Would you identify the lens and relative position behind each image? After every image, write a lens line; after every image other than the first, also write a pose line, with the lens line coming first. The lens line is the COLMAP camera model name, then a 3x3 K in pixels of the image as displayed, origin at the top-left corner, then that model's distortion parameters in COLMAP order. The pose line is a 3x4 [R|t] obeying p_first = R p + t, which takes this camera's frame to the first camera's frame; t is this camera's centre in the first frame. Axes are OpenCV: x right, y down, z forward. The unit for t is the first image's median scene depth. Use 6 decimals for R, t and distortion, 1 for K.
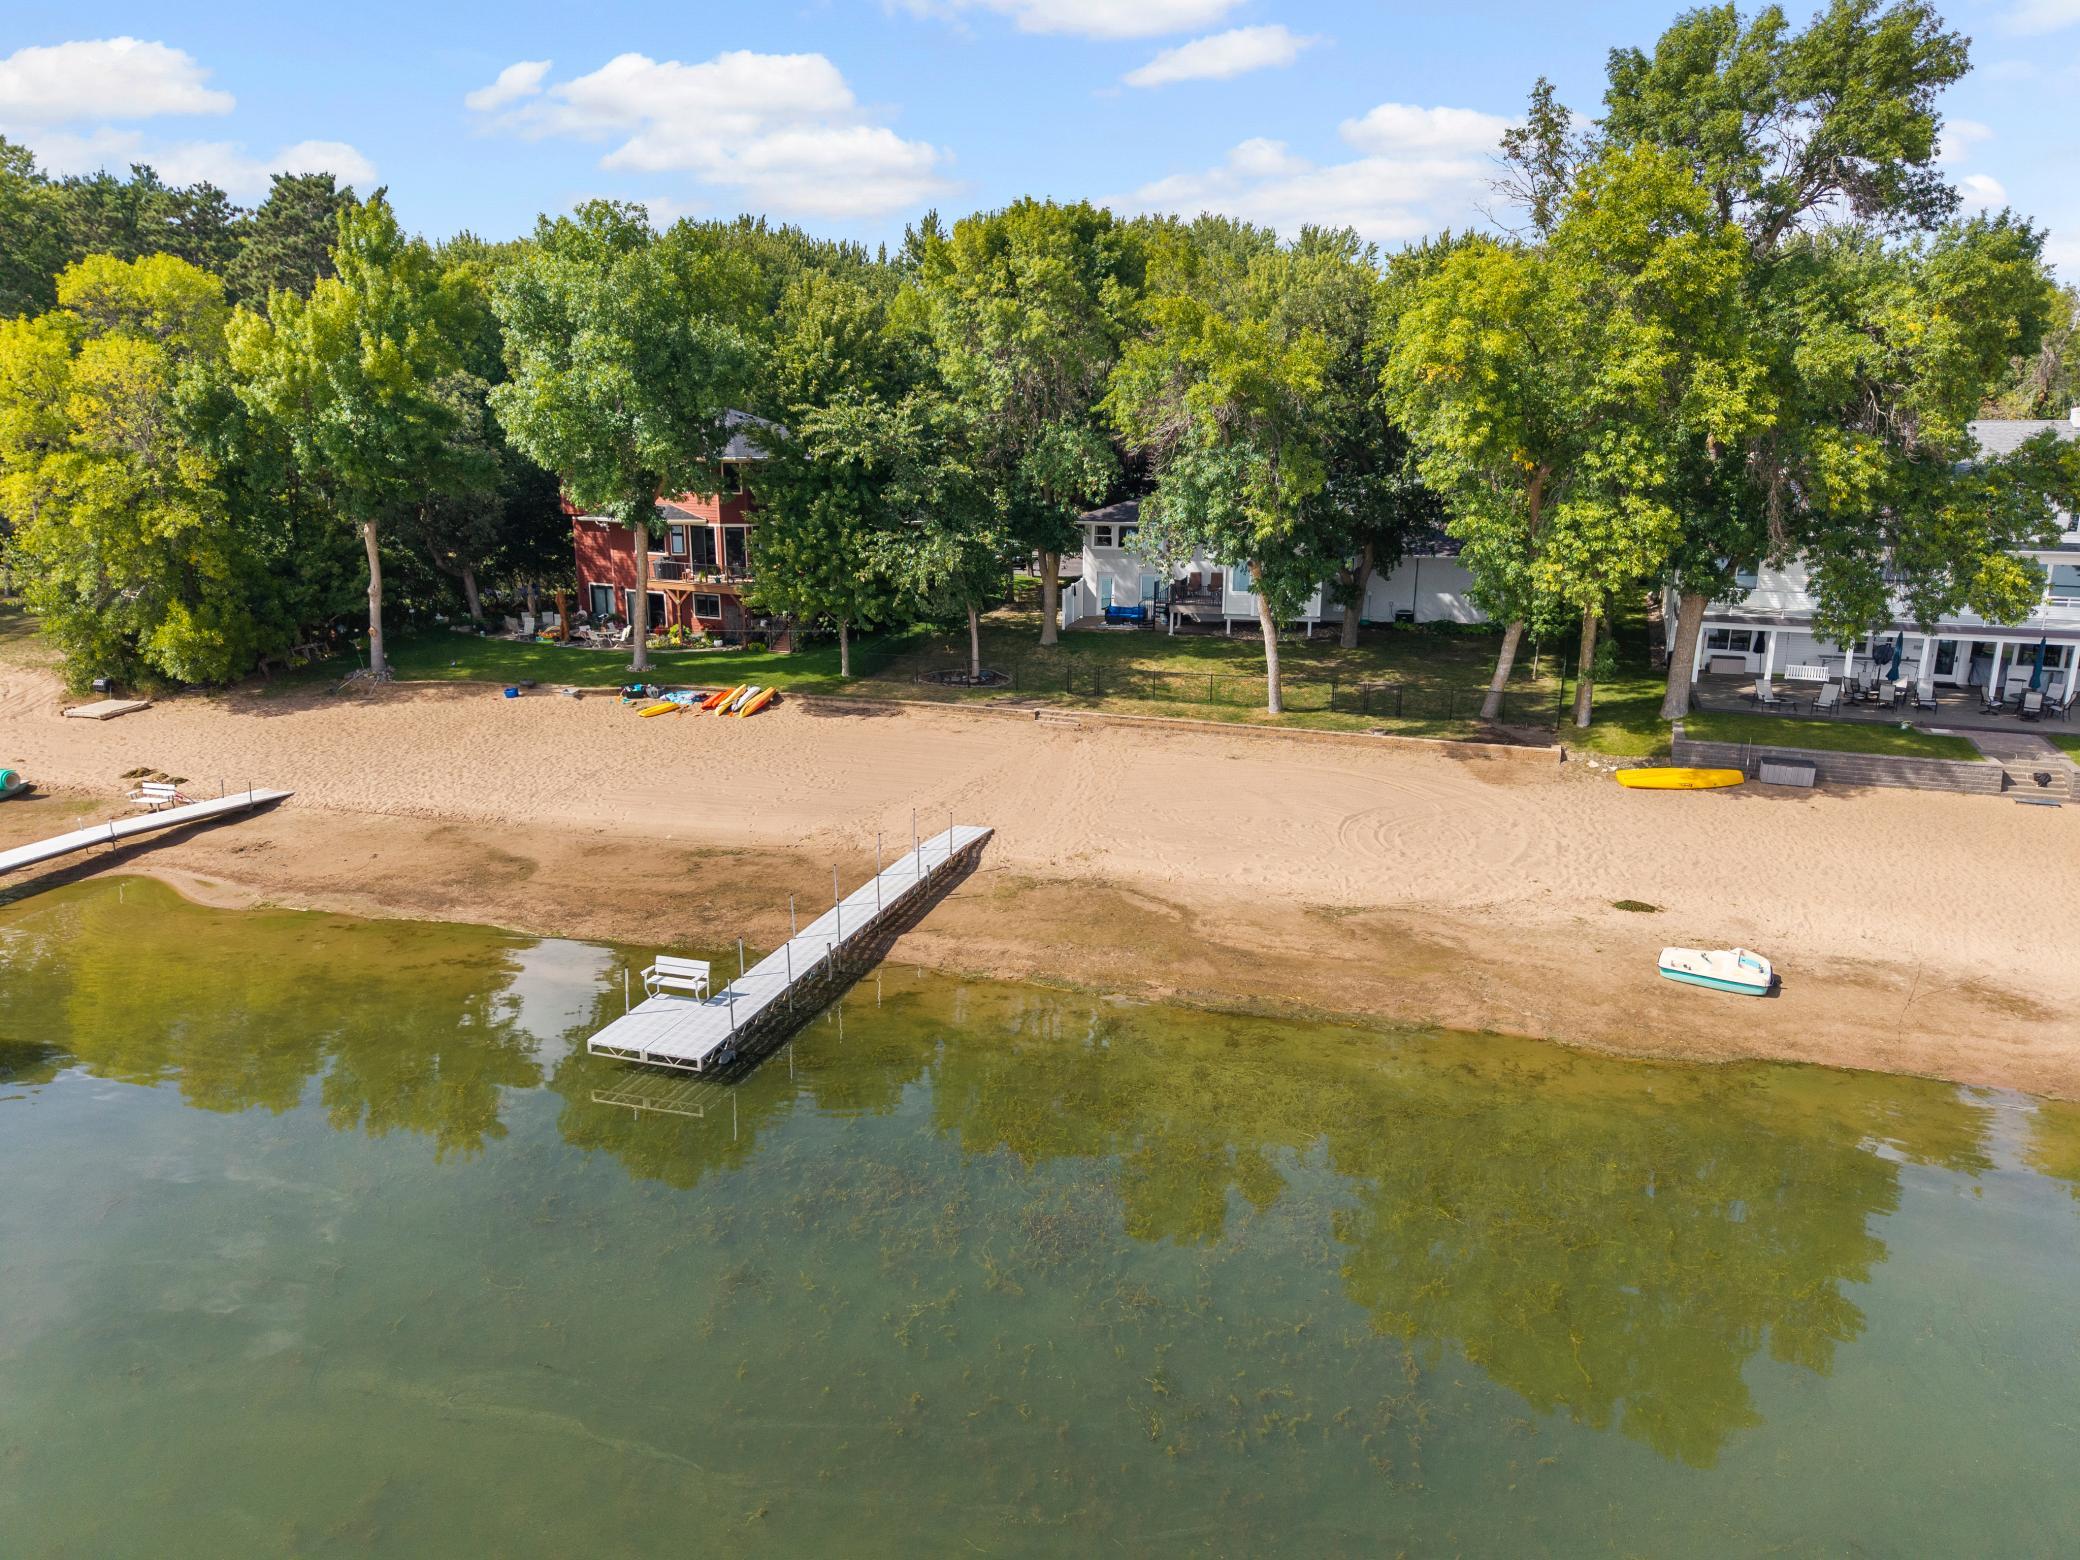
lens RADIAL K [[1404.4, 0, 1045.8], [0, 1404.4, 785.5], [0, 0, 1]] dist [0.011792, -0.007673]
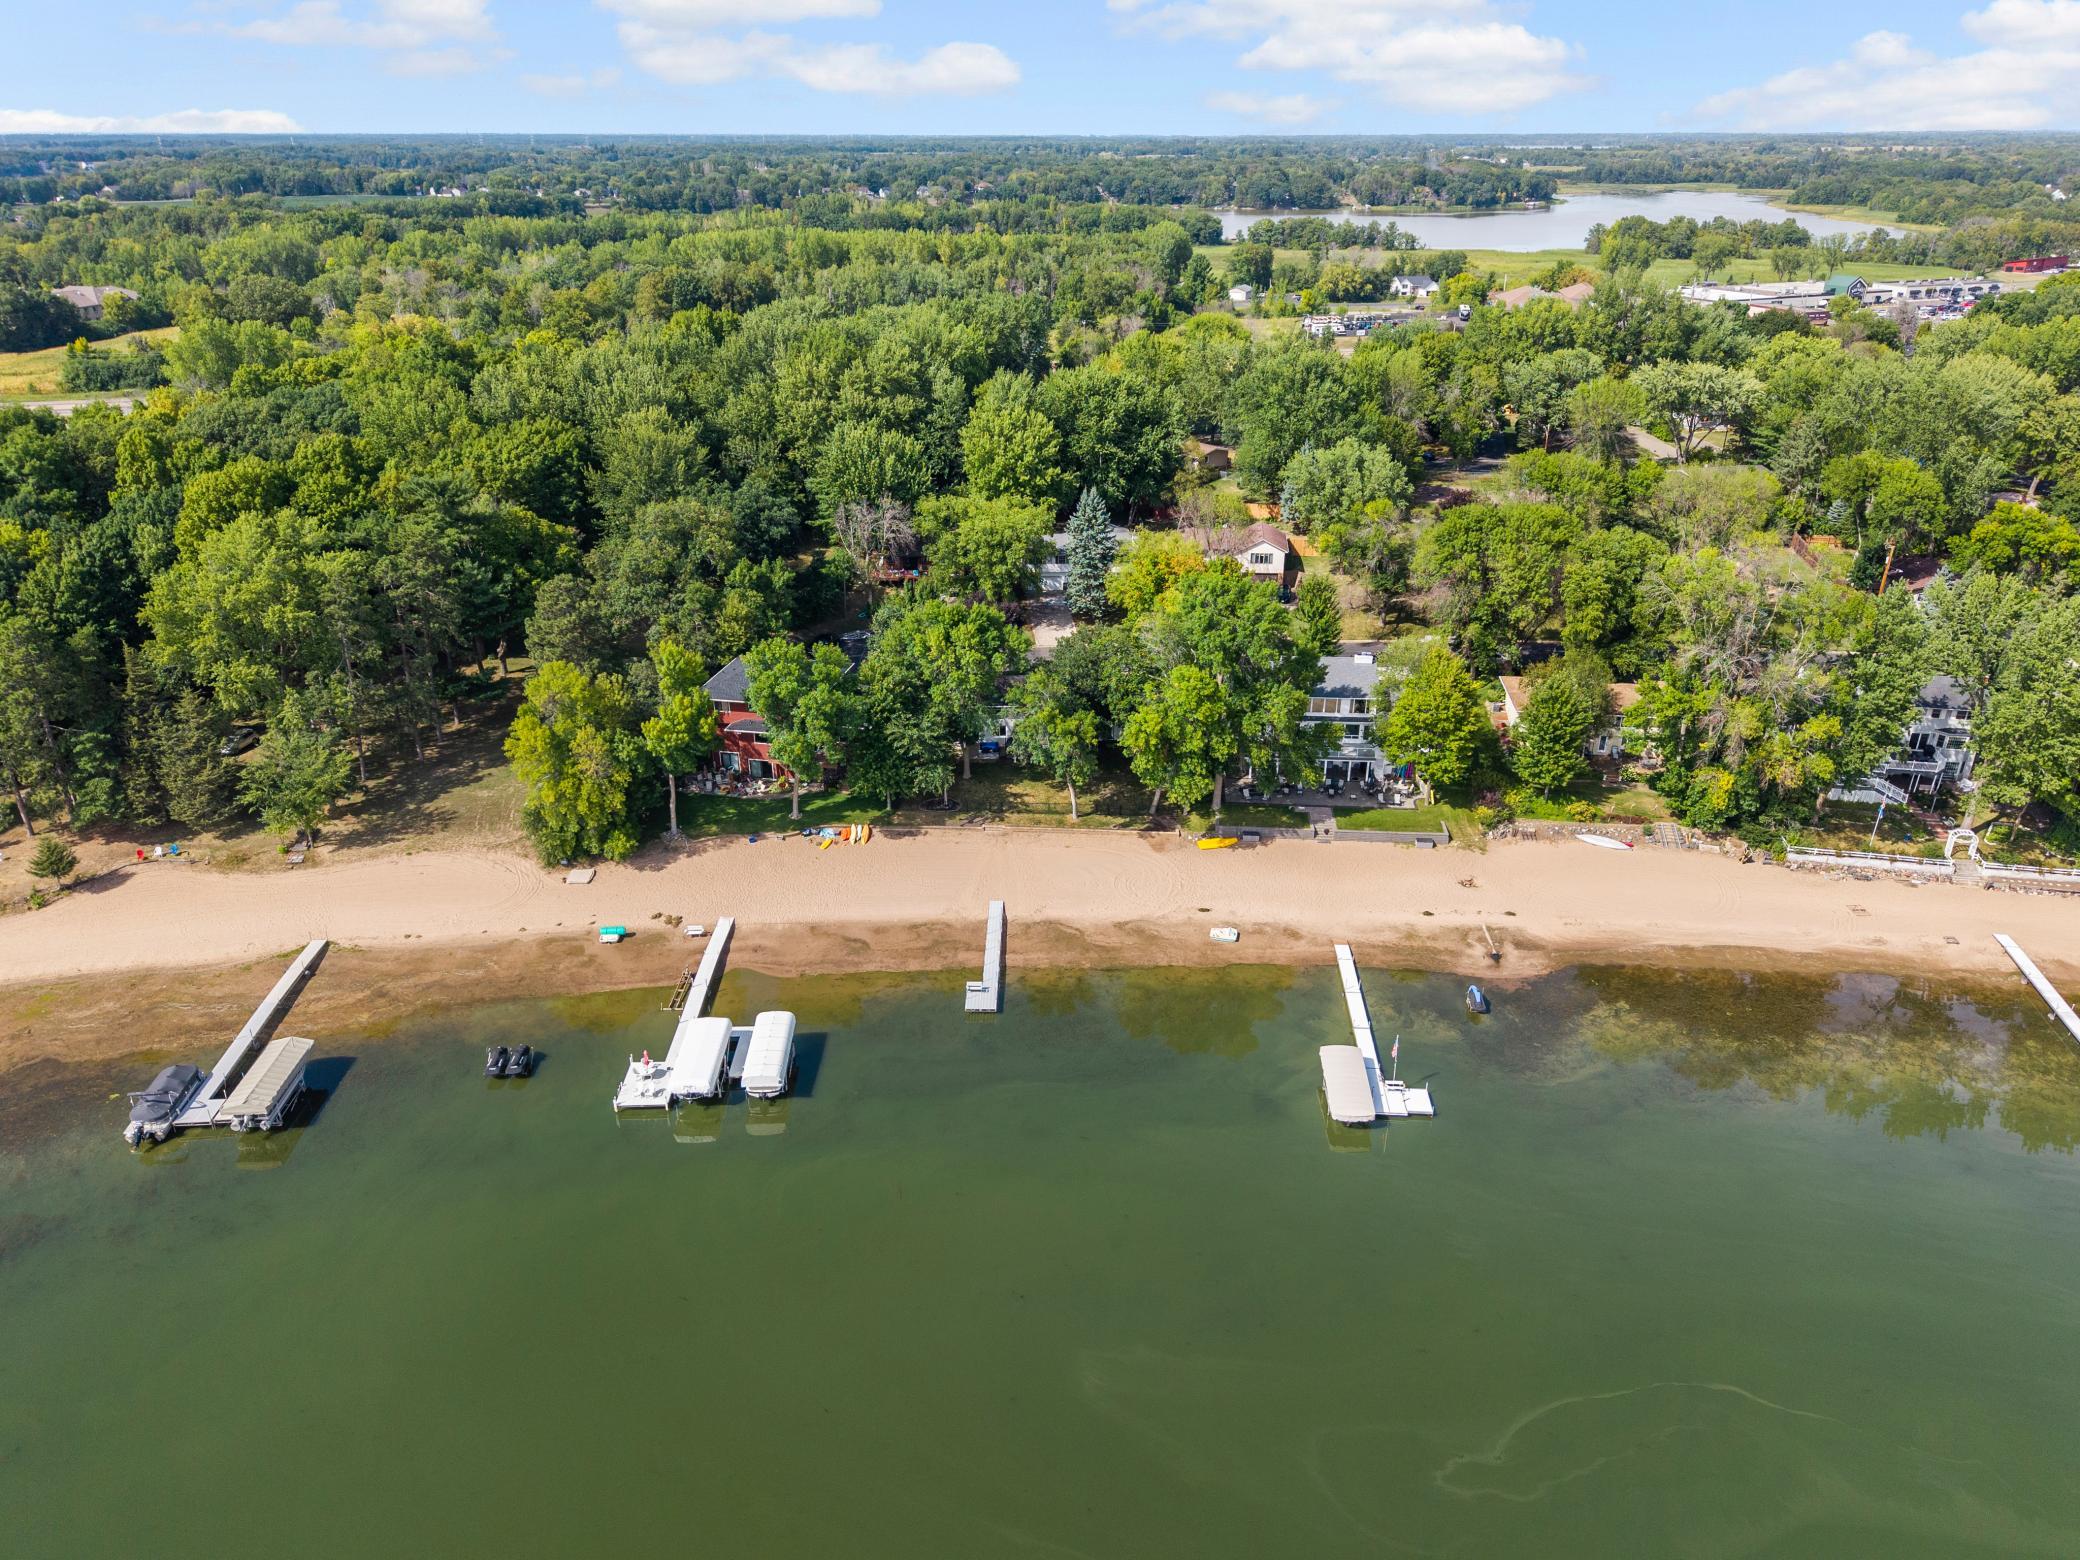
lens RADIAL K [[1404.4, 0, 1068.8], [0, 1404.4, 794.9], [0, 0, 1]] dist [0.011792, -0.007673]
pose [[0.954967, -0.133497, 0.264984, -0.707331], [0.076355, 0.973558, 0.215302, -0.872600], [-0.286719, -0.185373, 0.939909, -1.912126]]
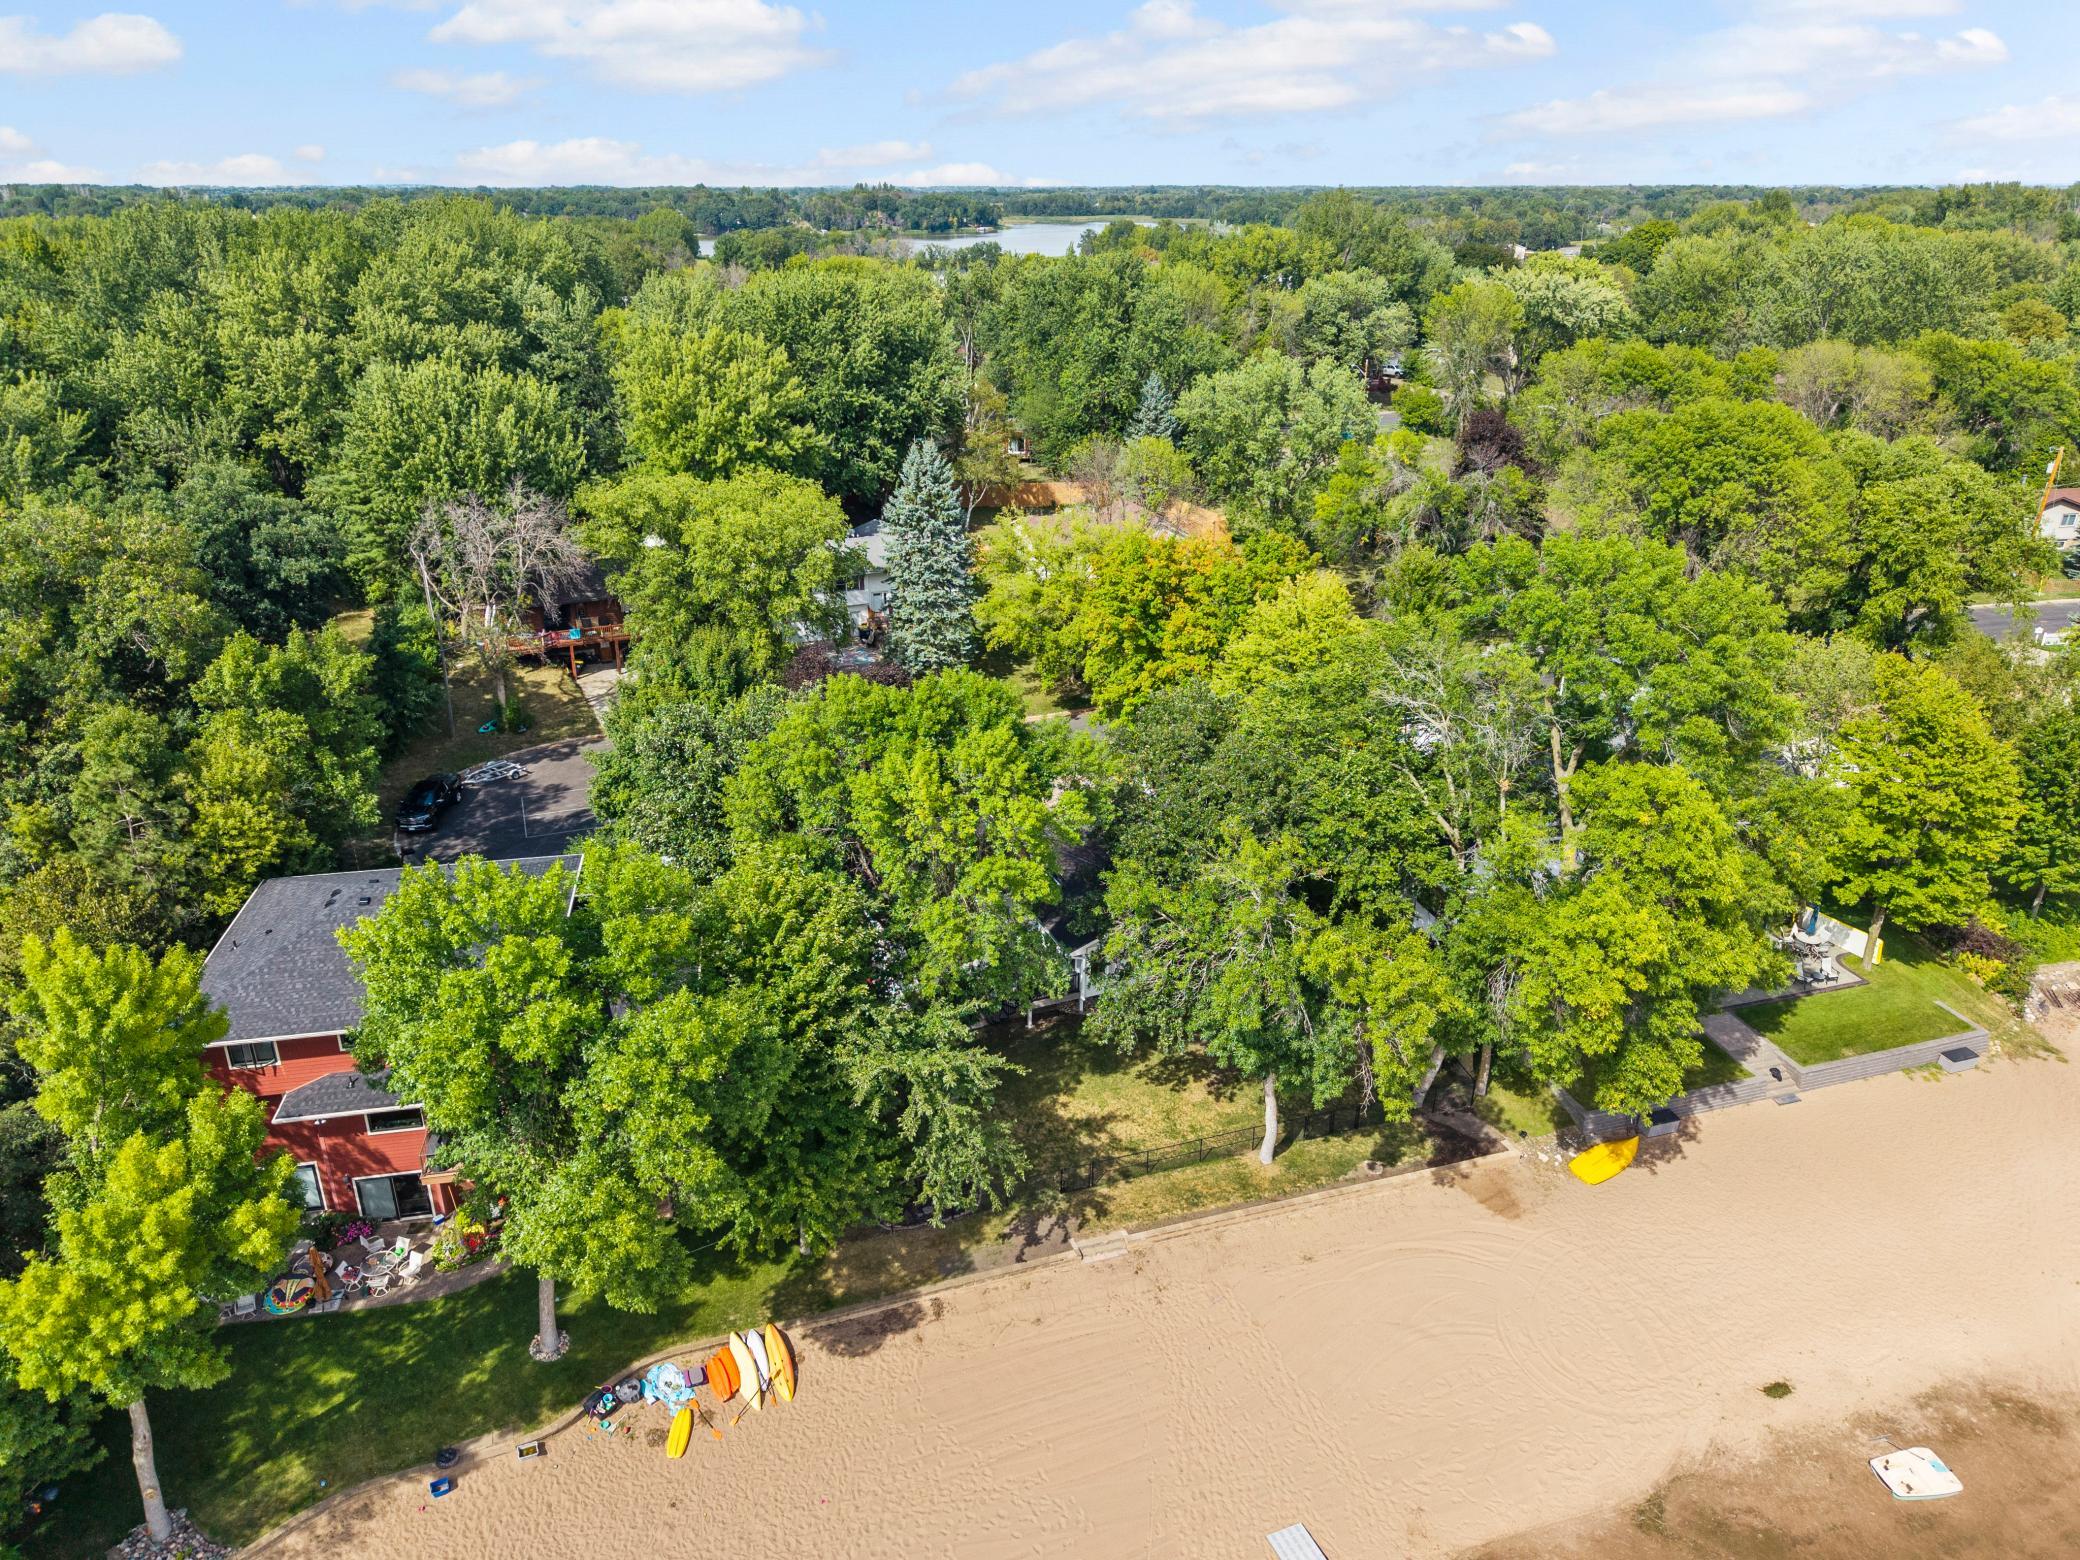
lens RADIAL K [[1404.4, 0, 1032.4], [0, 1404.4, 750.6], [0, 0, 1]] dist [0.011792, -0.007673]
pose [[0.784395, -0.236350, 0.573466, -0.682037], [0.150429, 0.969441, 0.193789, -0.782702], [-0.601744, -0.065741, 0.795979, 0.371375]]
